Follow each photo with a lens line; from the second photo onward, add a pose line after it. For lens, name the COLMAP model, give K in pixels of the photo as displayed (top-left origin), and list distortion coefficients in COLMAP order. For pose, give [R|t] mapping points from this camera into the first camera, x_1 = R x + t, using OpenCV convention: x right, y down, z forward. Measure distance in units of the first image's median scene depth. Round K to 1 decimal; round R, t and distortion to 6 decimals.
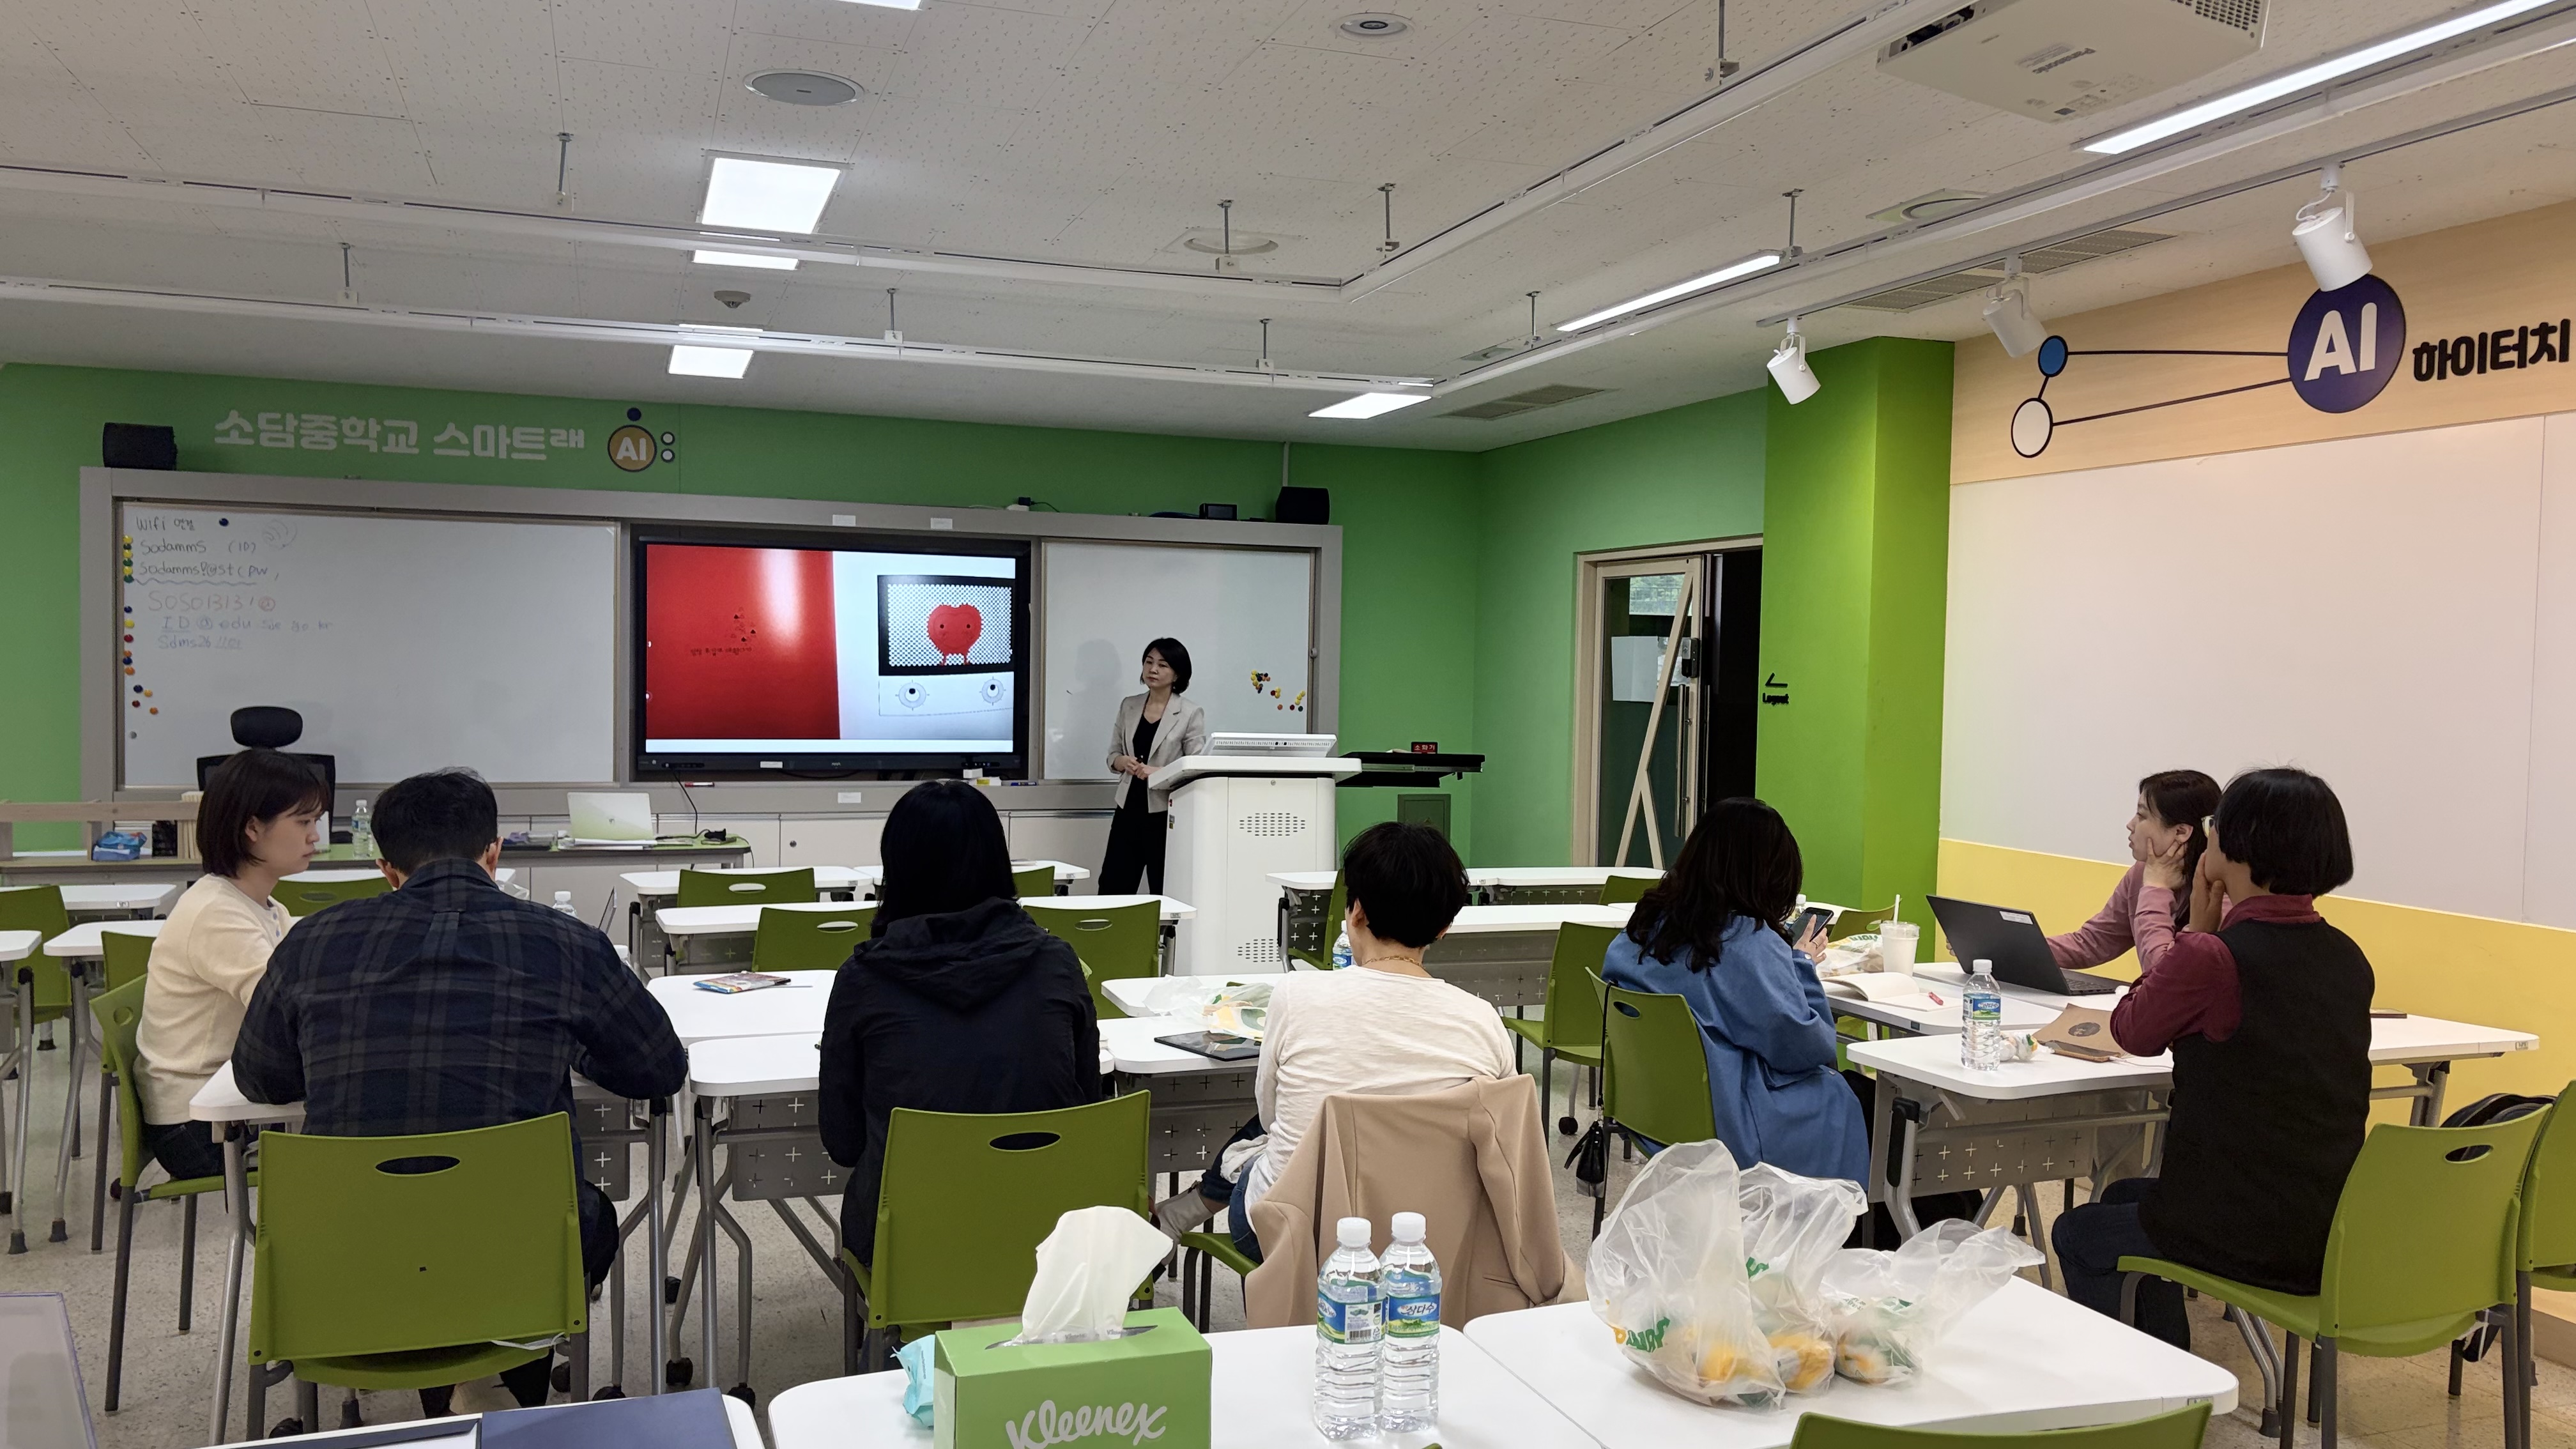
lens RADIAL K [[1939.8, 0, 1310.3], [0, 1939.8, 742.8], [0, 0, 1]] dist [0.031794, -0.019323]
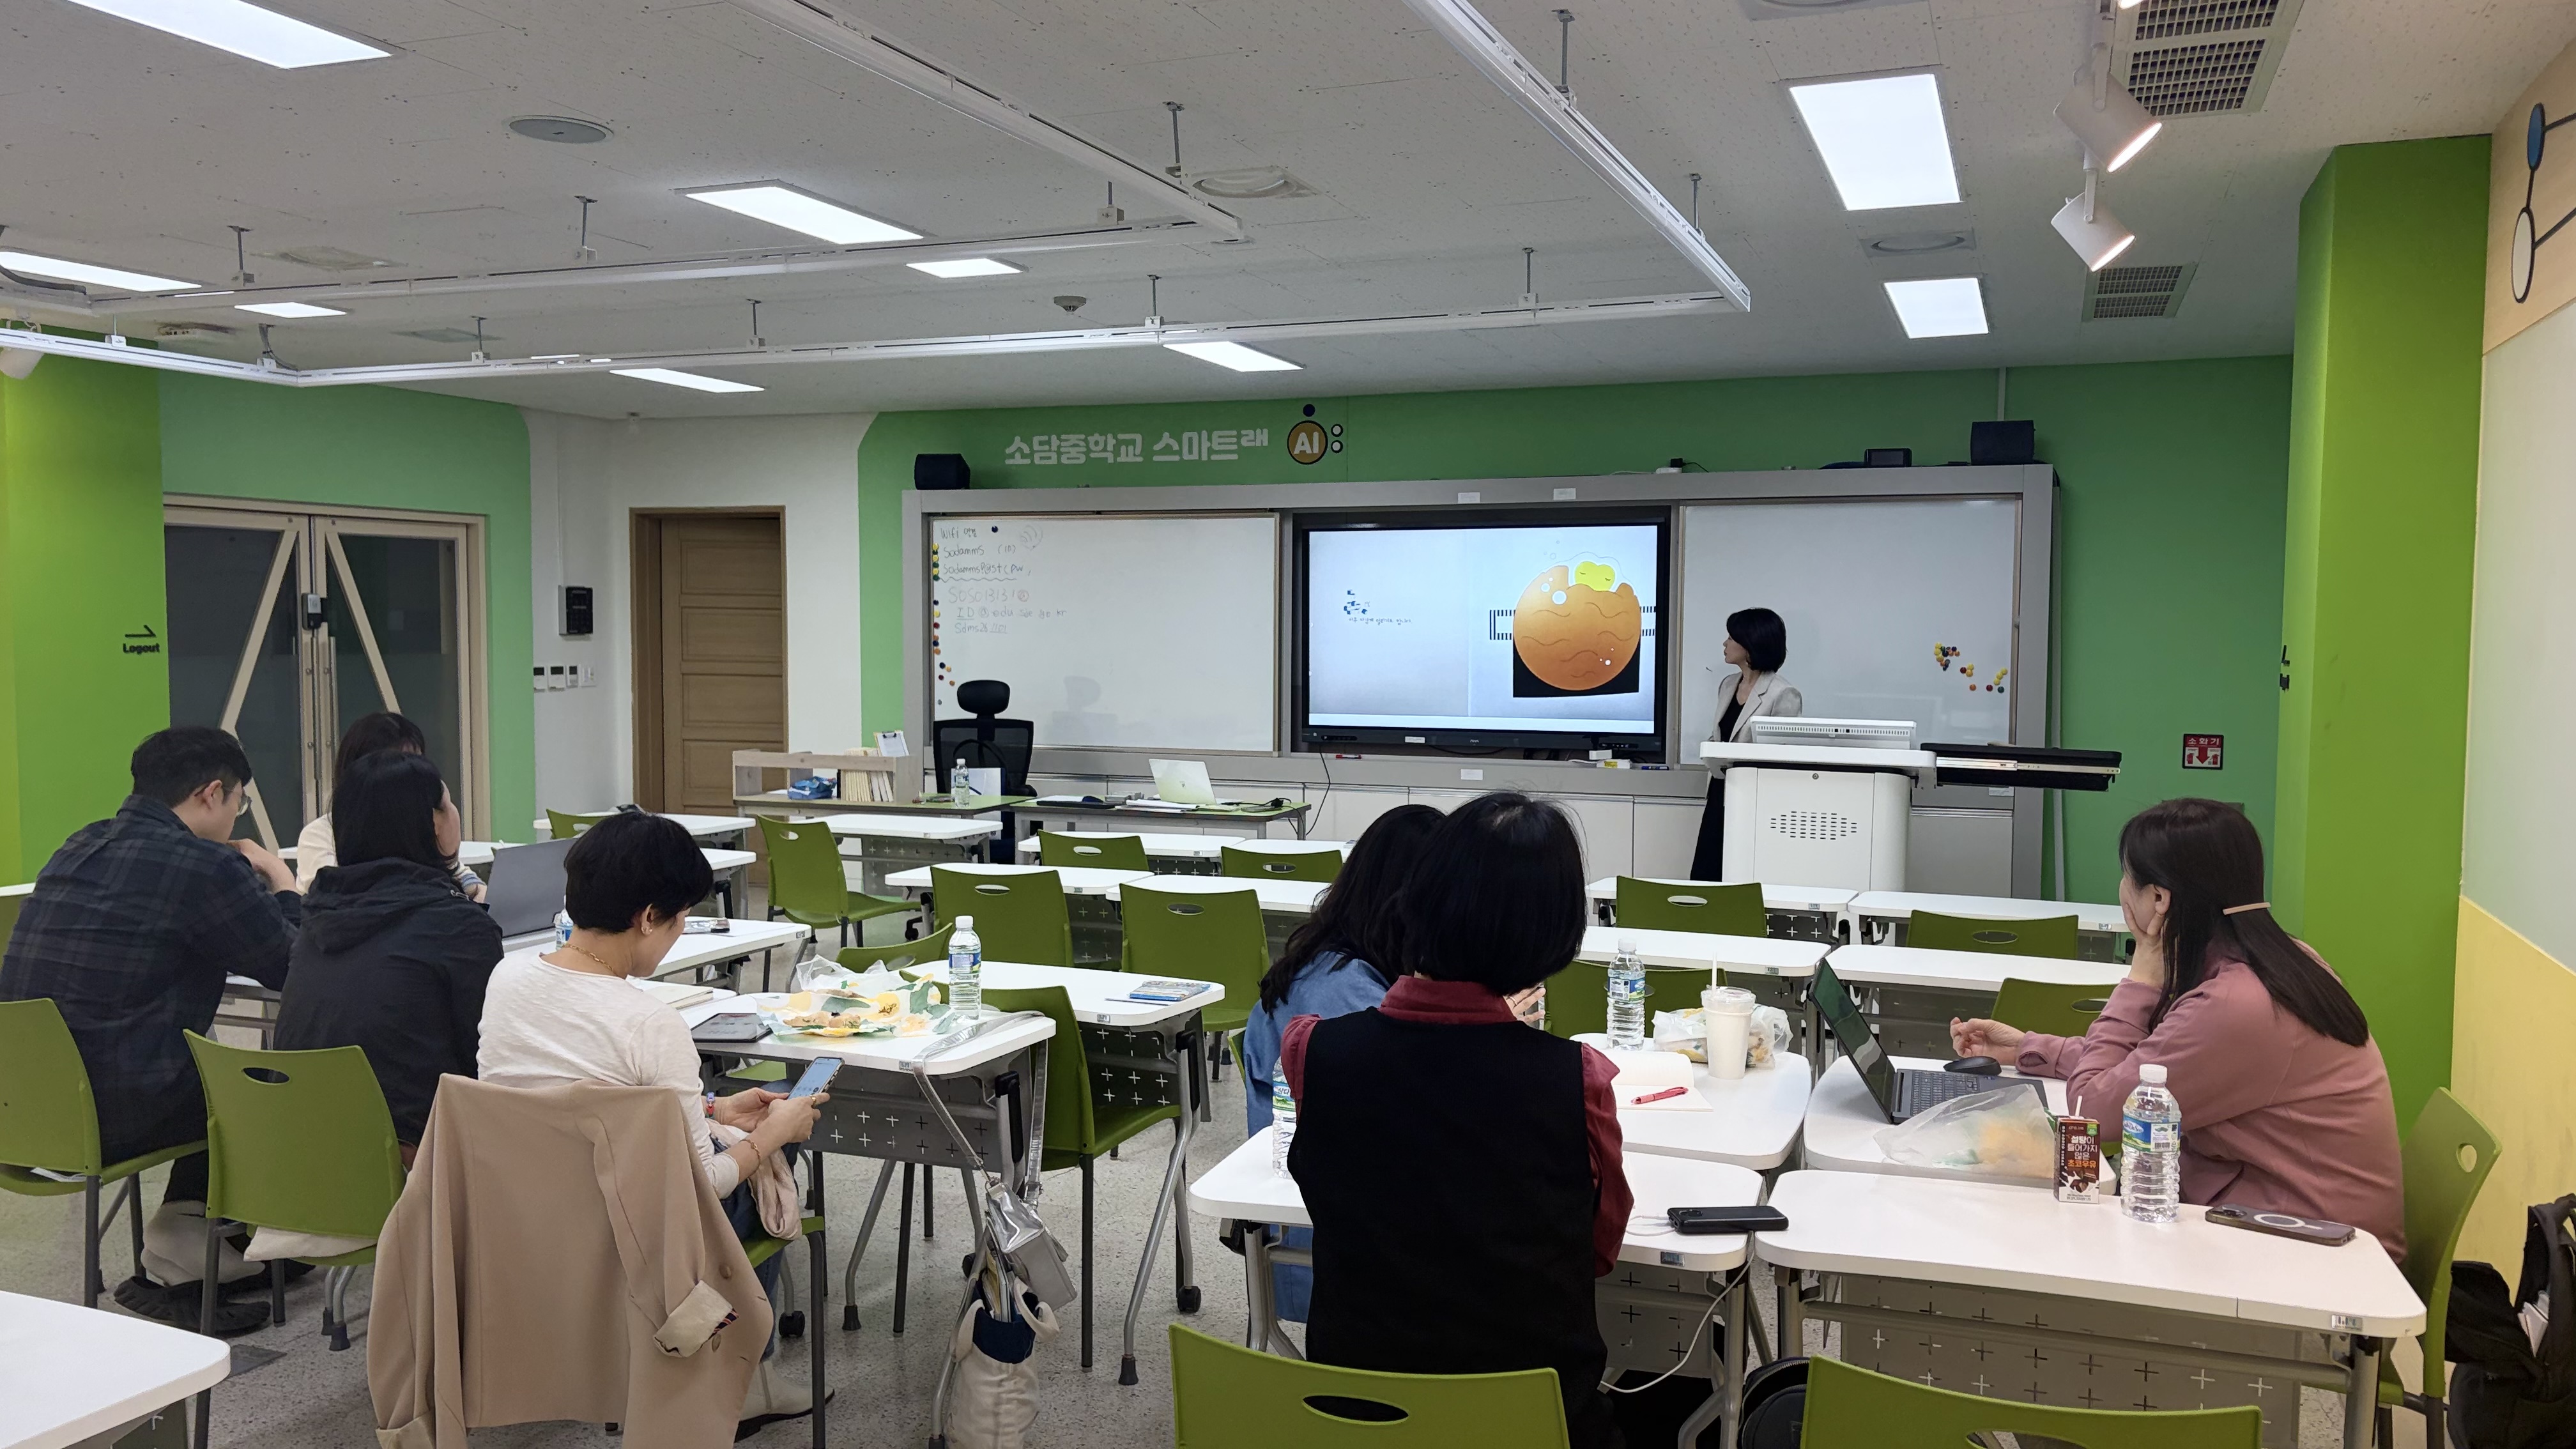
lens RADIAL K [[1935.1, 0, 1275.0], [0, 1935.1, 740.4], [0, 0, 1]] dist [0.109291, -0.162850]
pose [[0.750849, 0.026949, -0.659924, 0.392183], [-0.019701, 0.999636, 0.018406, -0.006703], [0.660180, -0.000819, 0.751107, 0.208664]]
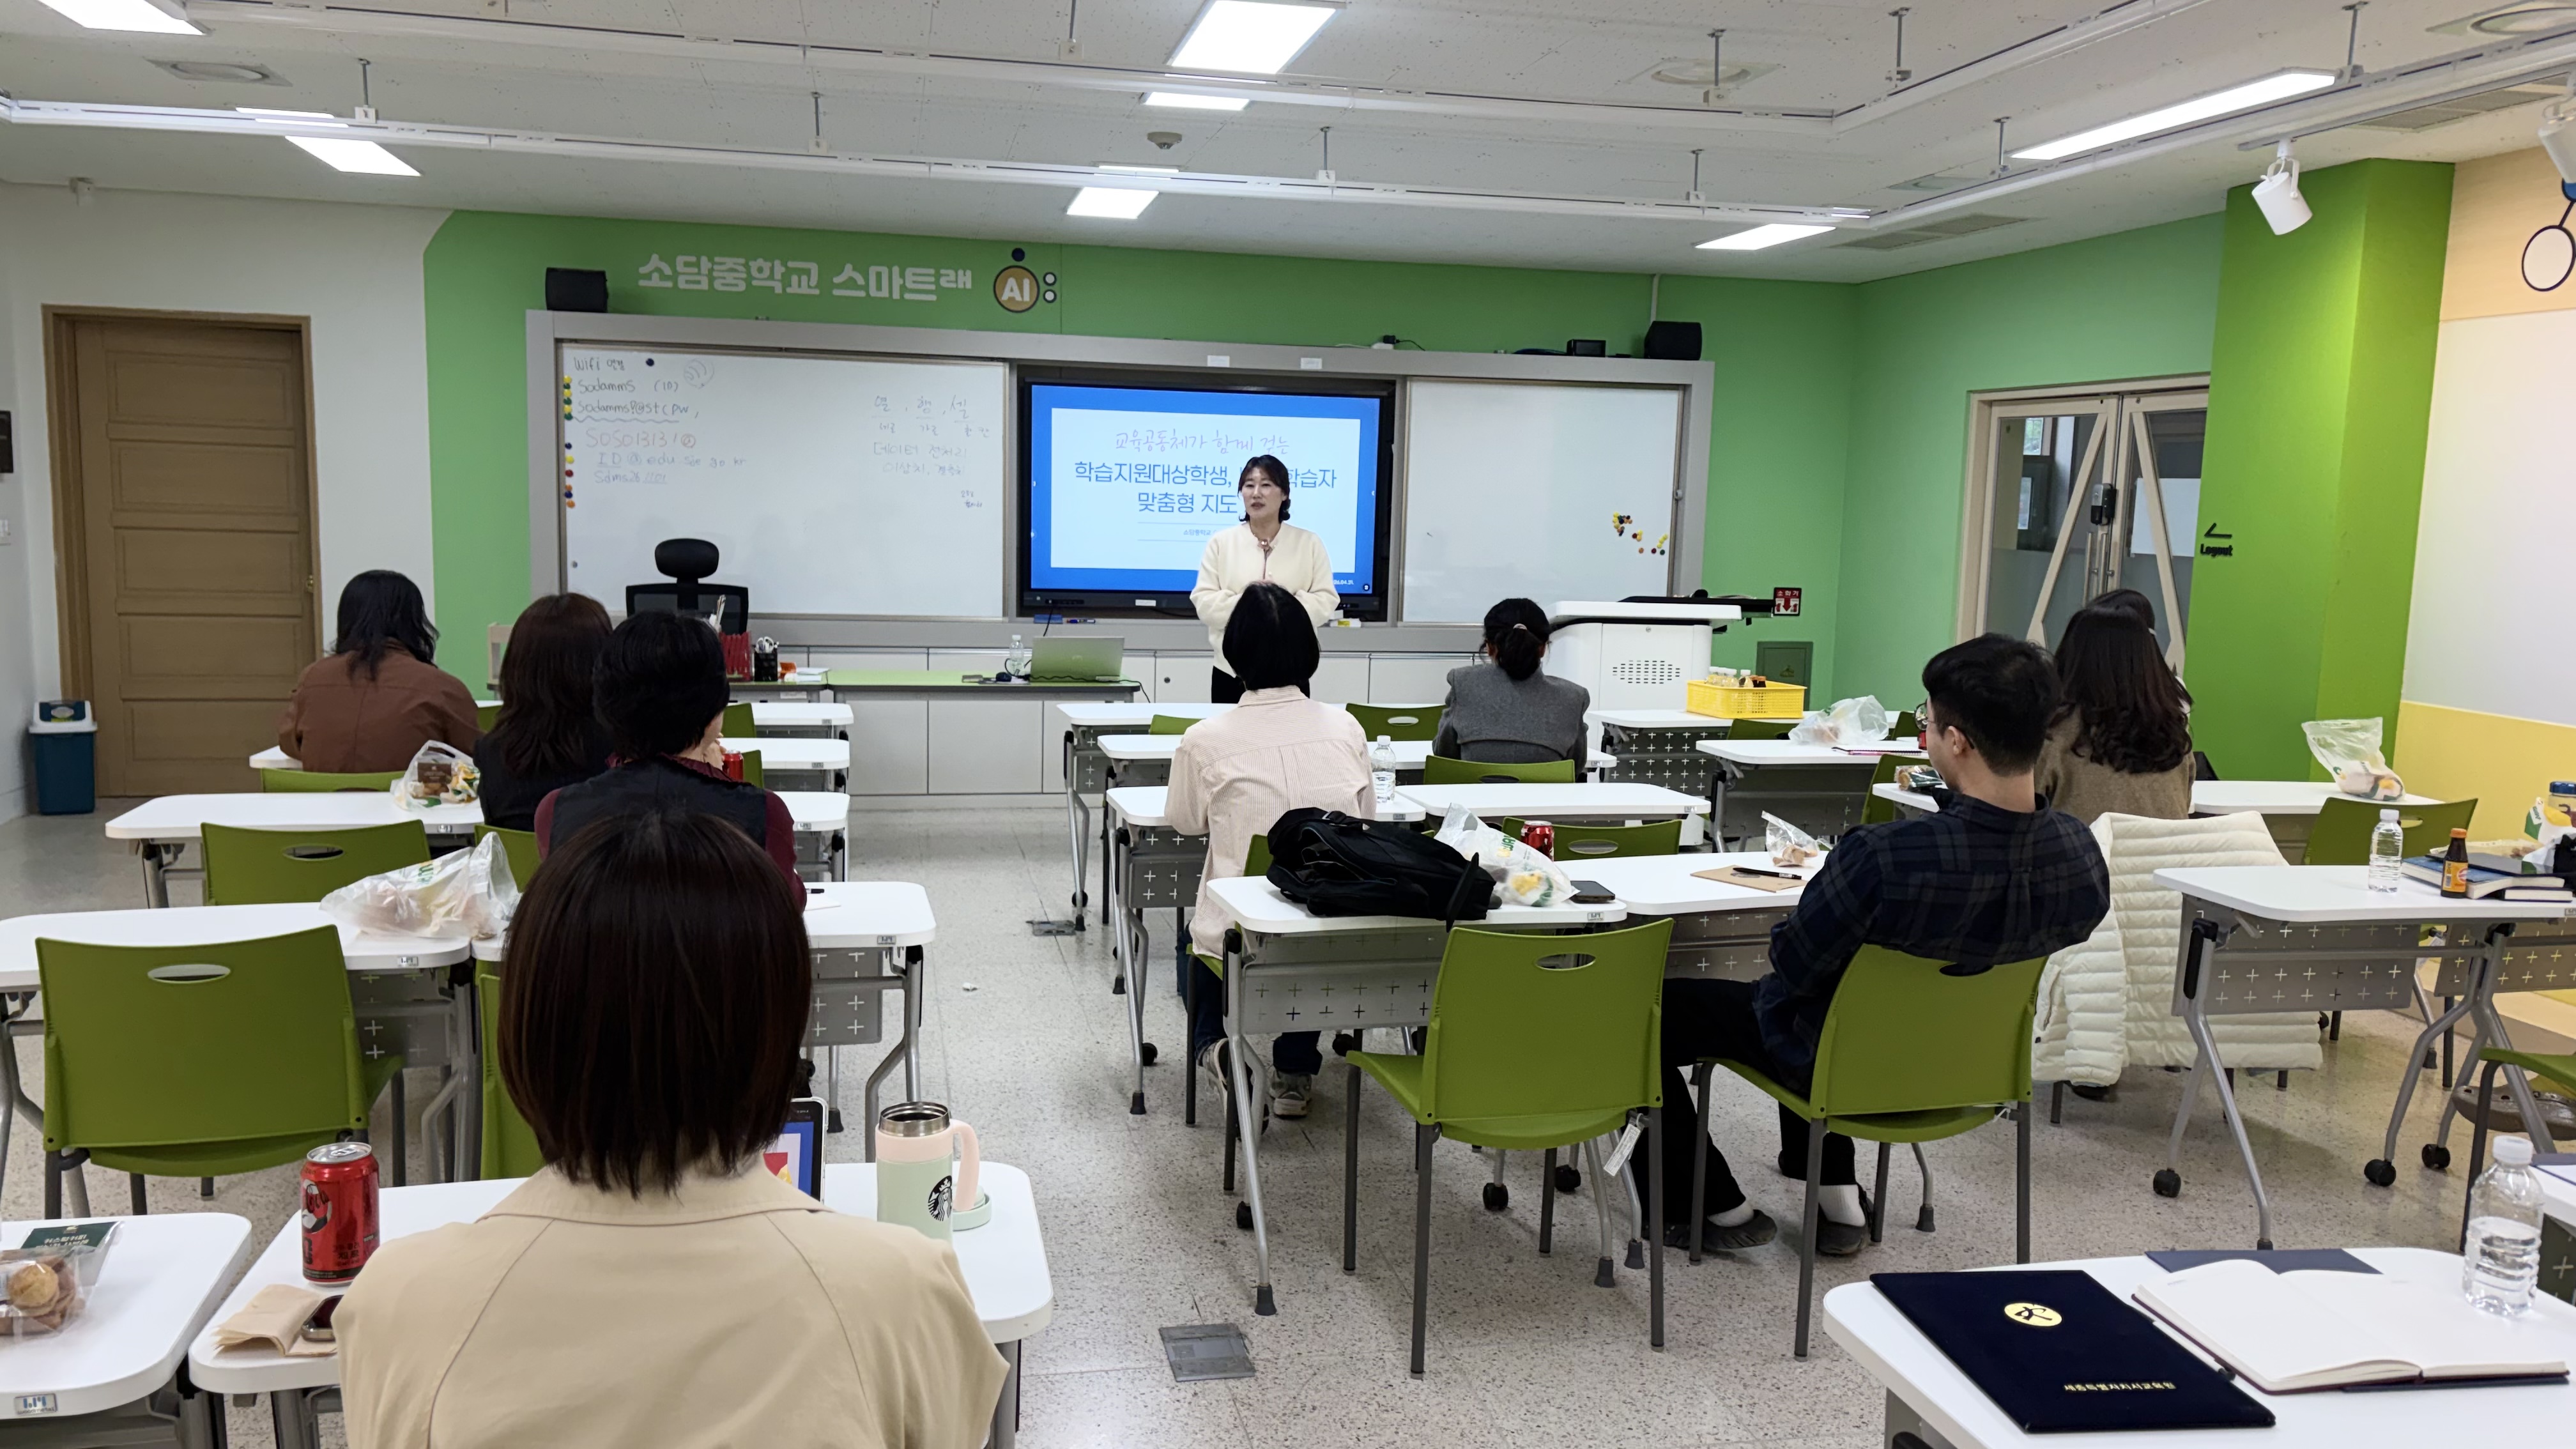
lens RADIAL K [[1953.1, 0, 1290.8], [0, 1953.1, 745.7], [0, 0, 1]] dist [0.024011, -0.011389]
pose [[0.990339, 0.026462, -0.136117, -0.067001], [-0.014743, 0.996152, 0.086395, -0.003598], [0.137879, -0.083553, 0.986919, -0.010408]]
